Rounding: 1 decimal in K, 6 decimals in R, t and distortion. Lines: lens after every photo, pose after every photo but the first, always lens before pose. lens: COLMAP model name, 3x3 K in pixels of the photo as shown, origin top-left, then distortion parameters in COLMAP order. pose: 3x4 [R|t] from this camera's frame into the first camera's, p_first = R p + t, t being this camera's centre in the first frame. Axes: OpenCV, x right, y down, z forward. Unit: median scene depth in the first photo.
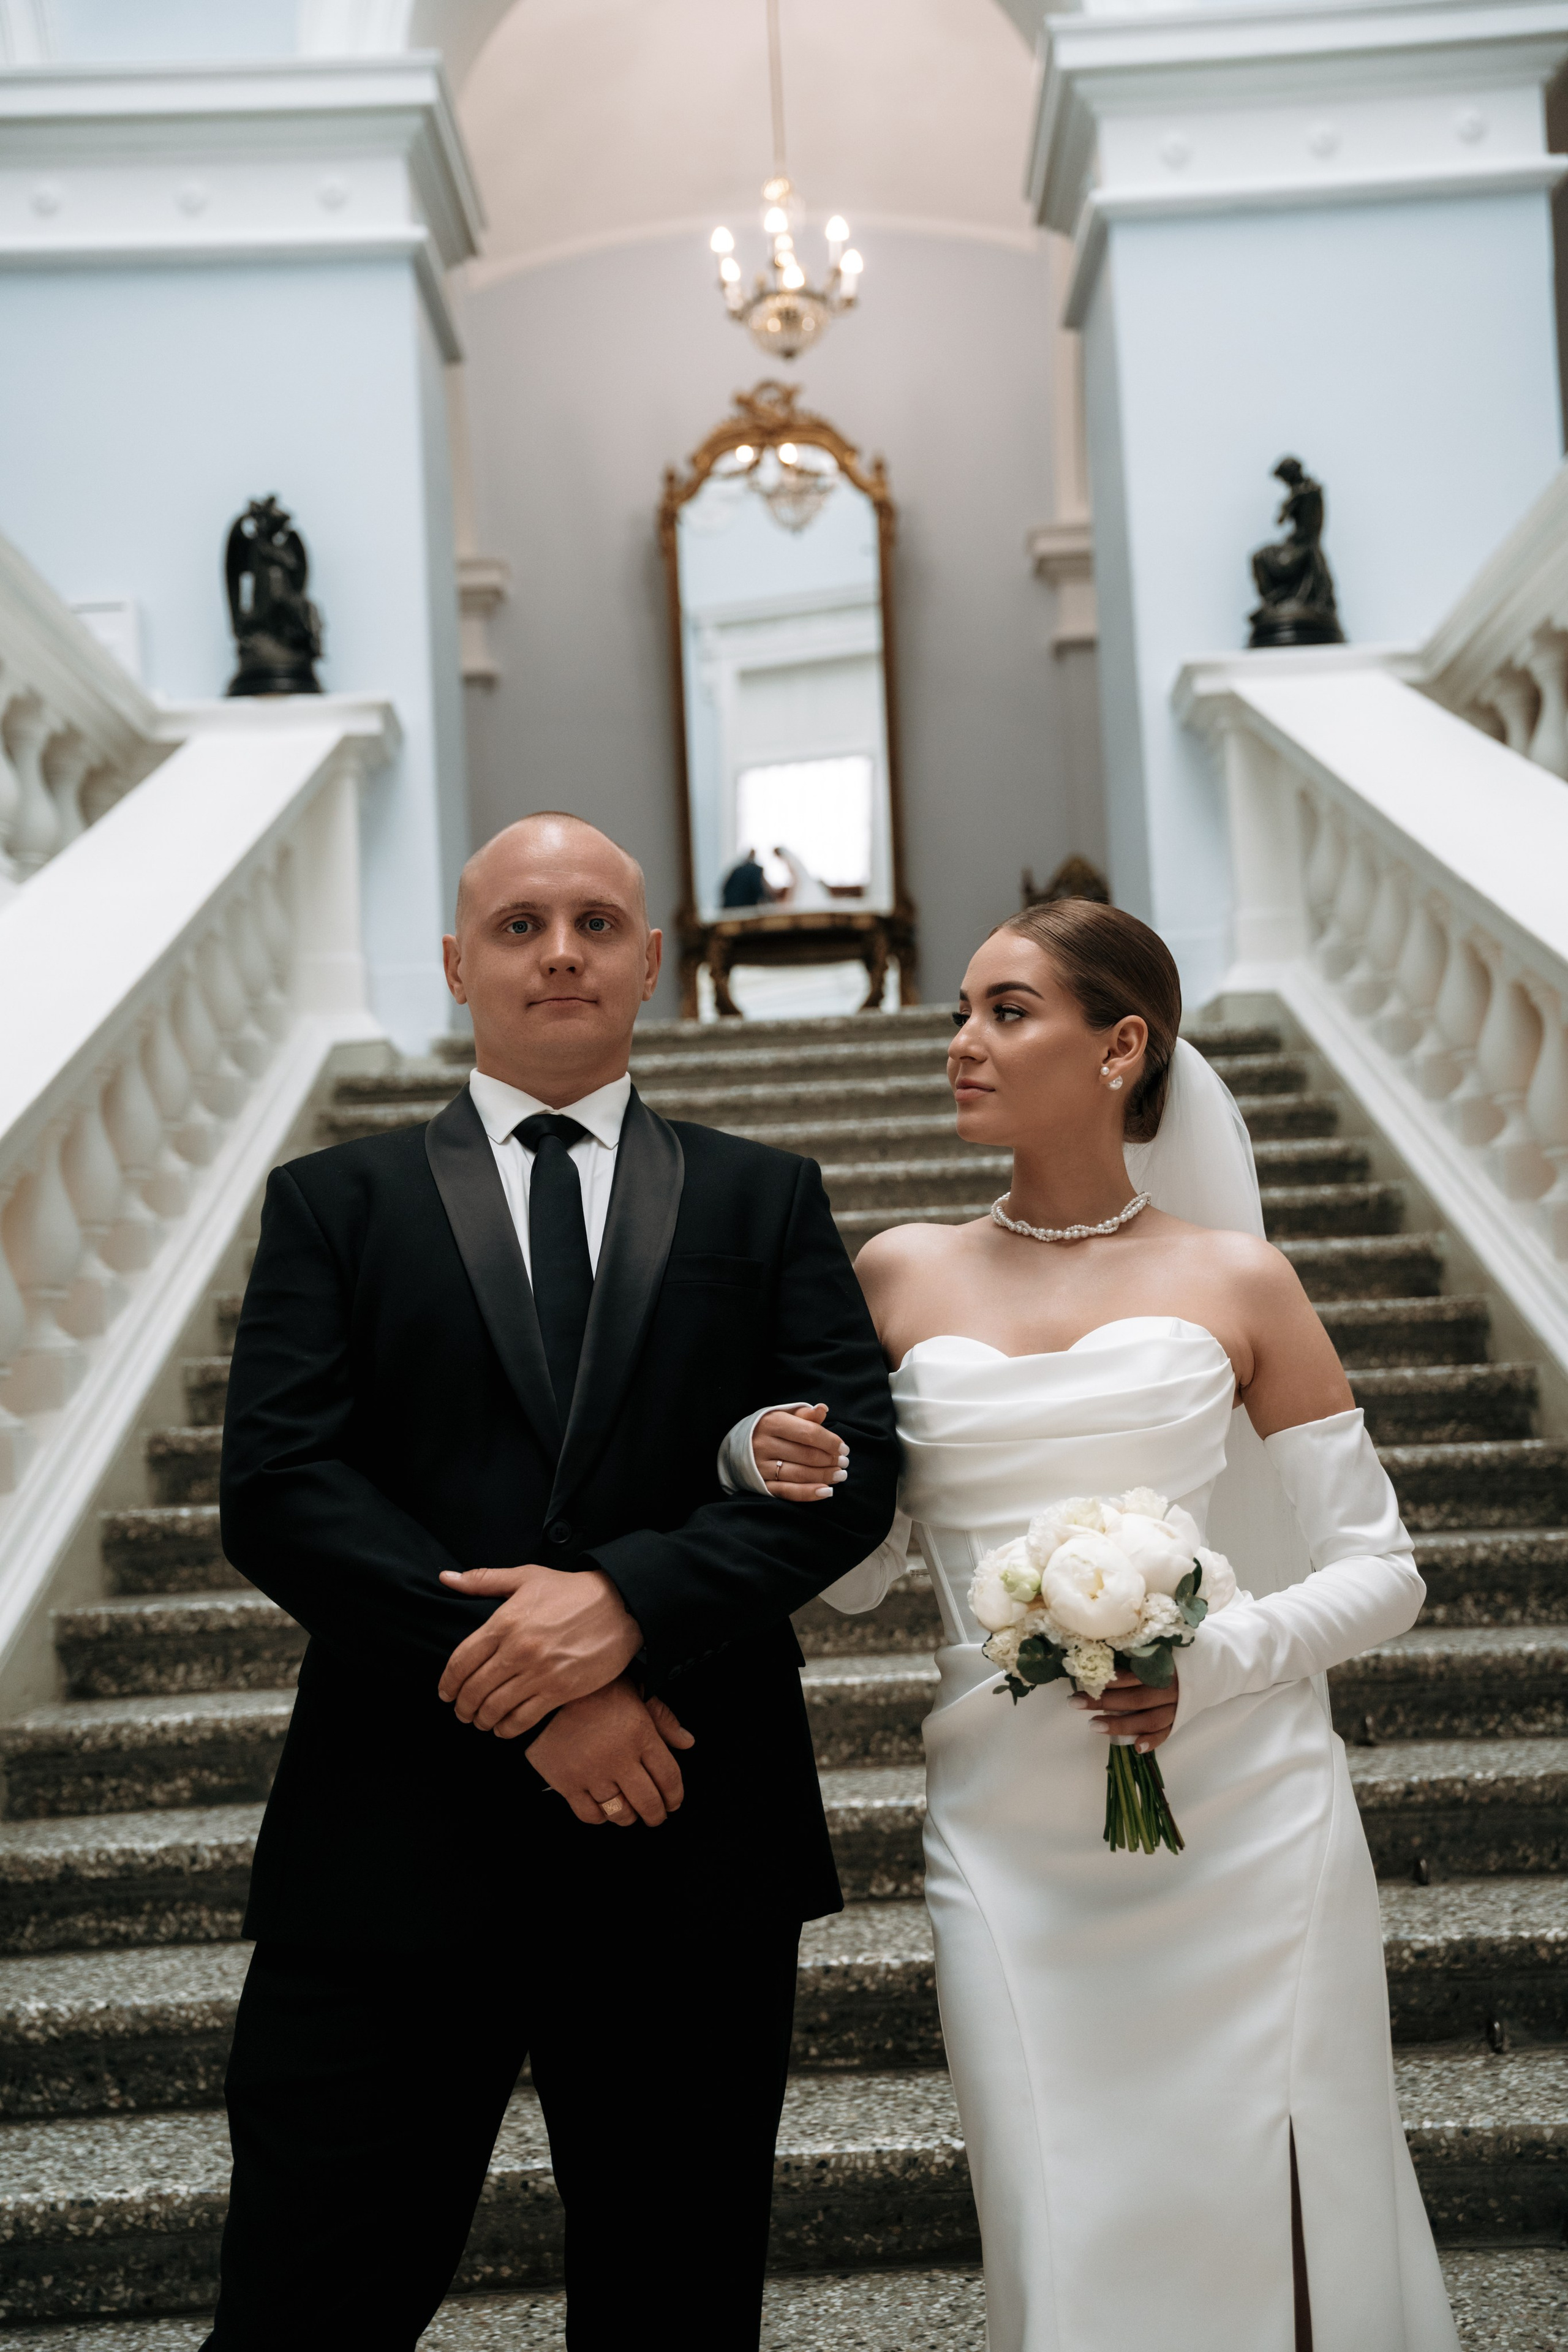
lens RADIAL K [[2934.0, 0, 880.8], [0, 2934.0, 1182.0], [0, 0, 1]] dist [0.338426, -0.011882]
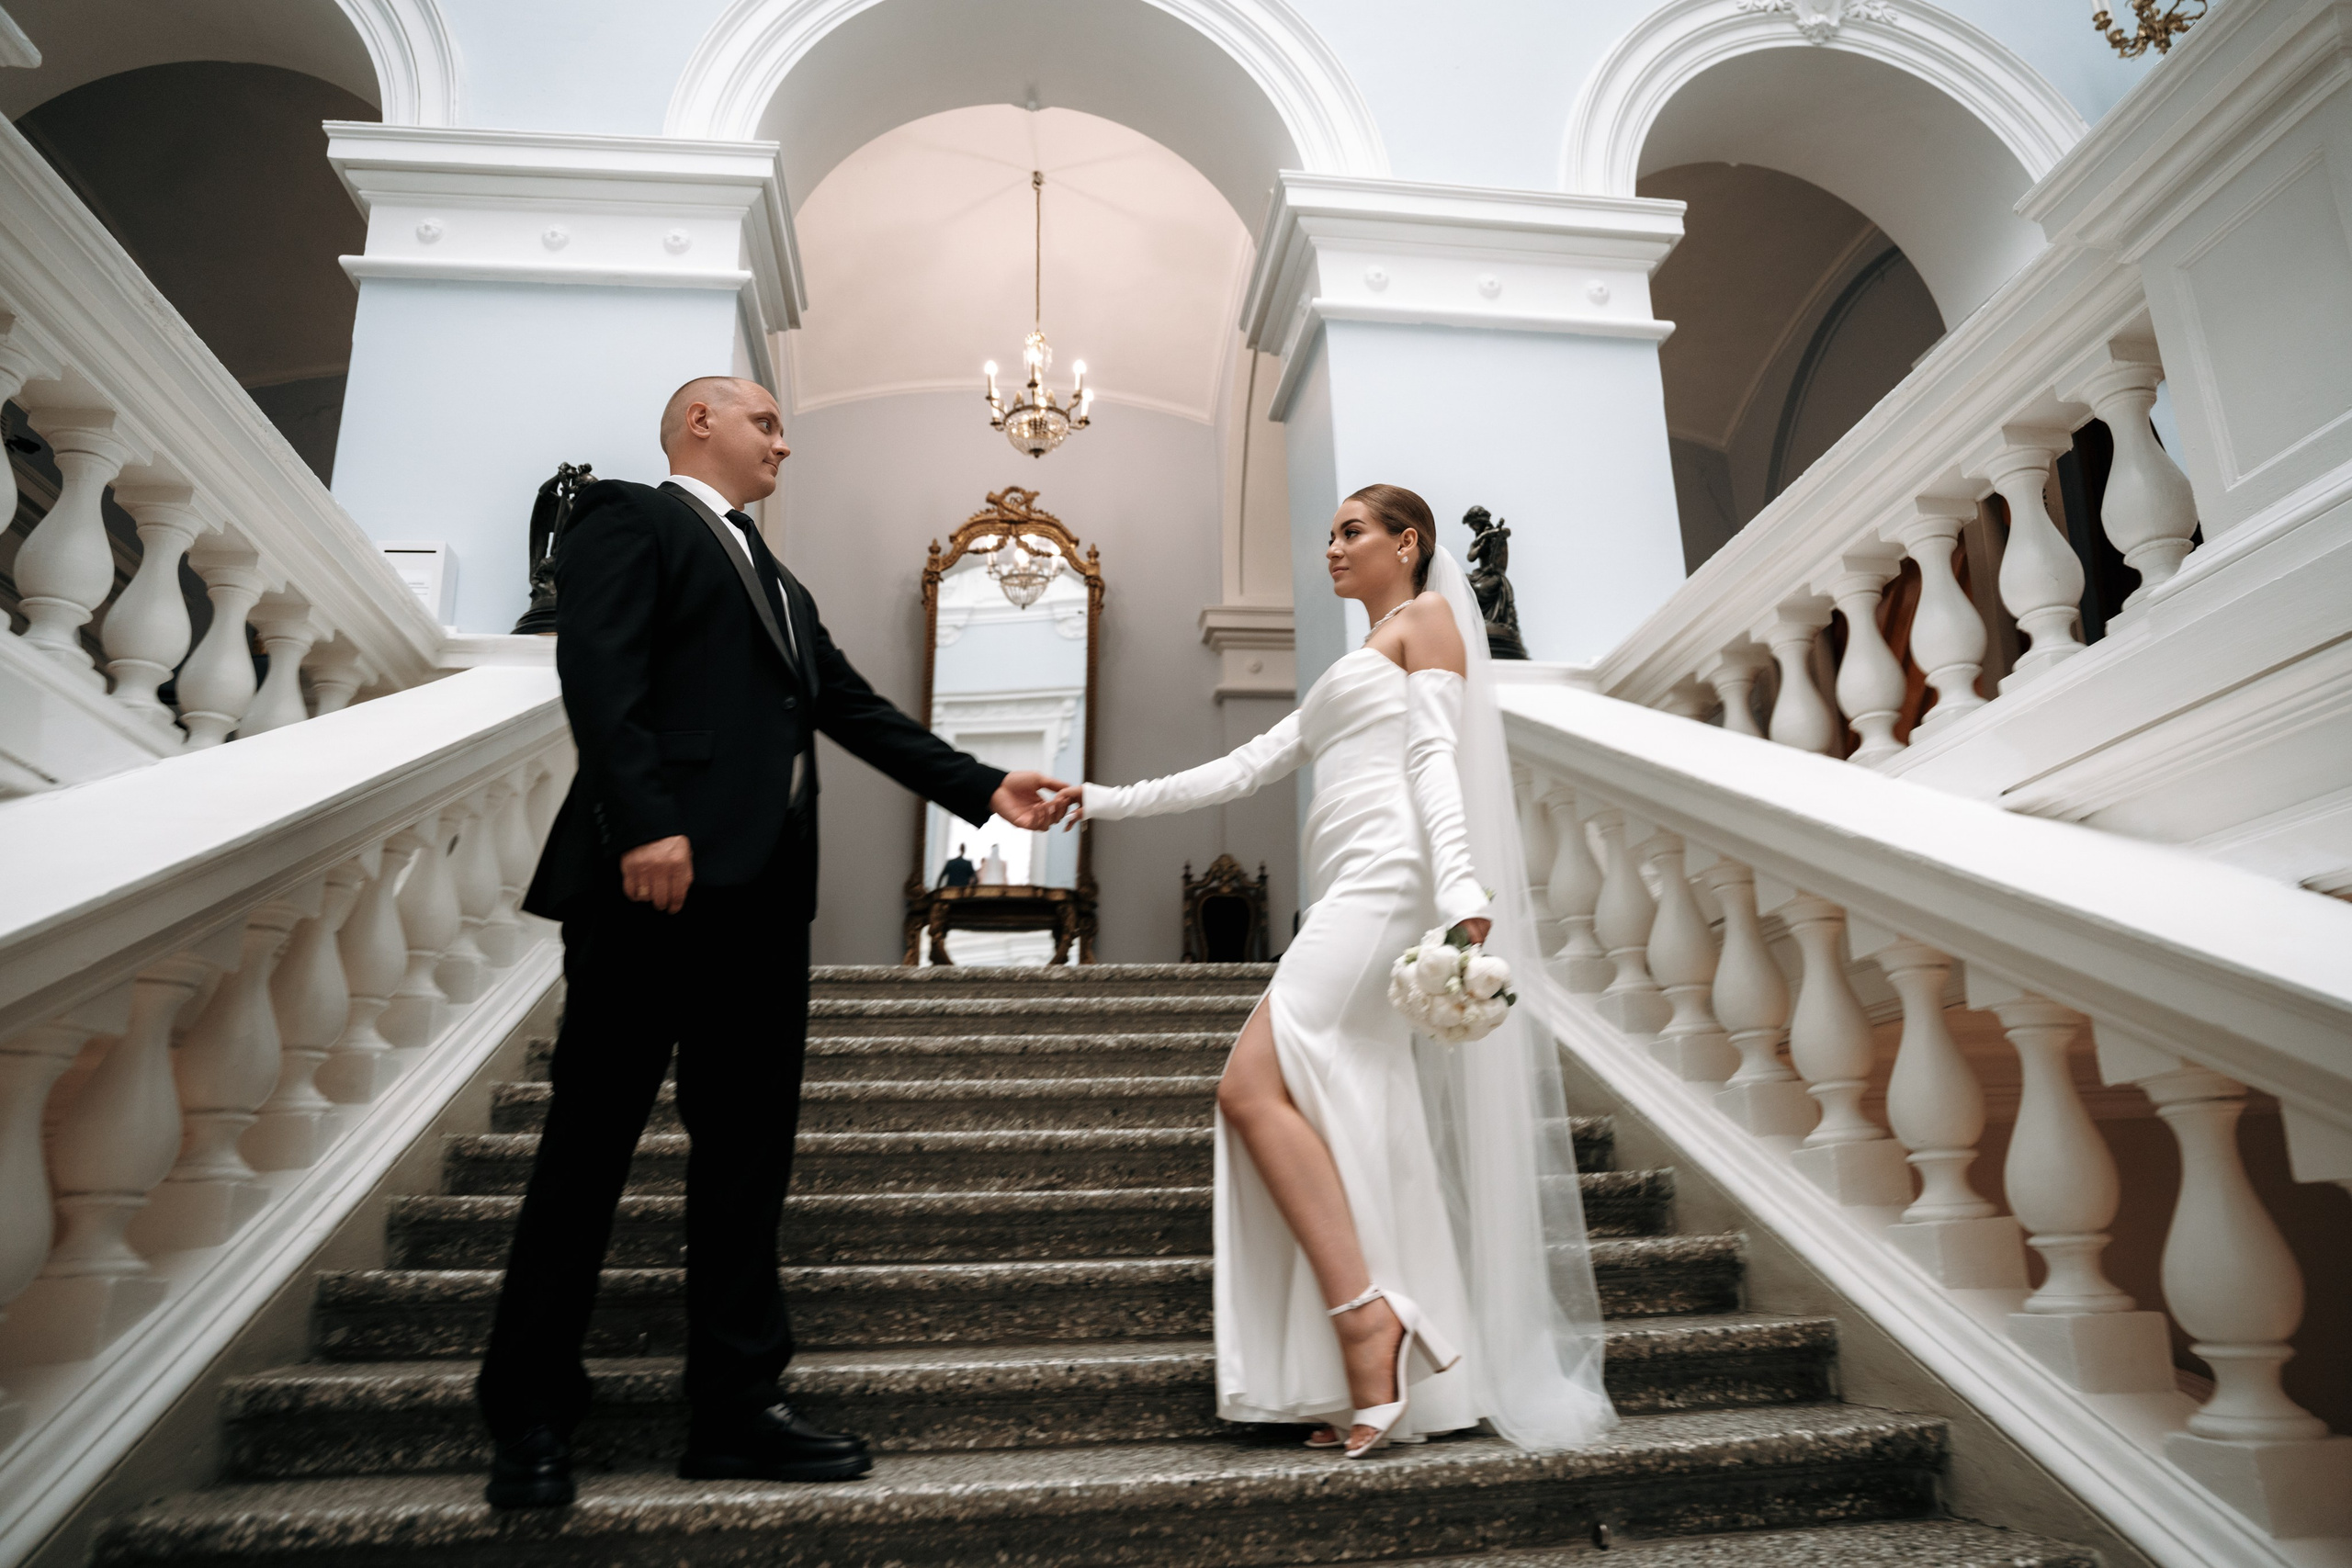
lens RADIAL K [[1746.9, 0, 1170.3], [0, 1746.9, 745.0], [0, 0, 1]] dist [0.002612, -0.000404]
pose [[0.995071, 0.061673, 0.077652, -0.024164], [-0.045945, 0.980684, -0.190127, -0.011902], [-0.087877, 0.185623, 0.978684, 0.285568]]
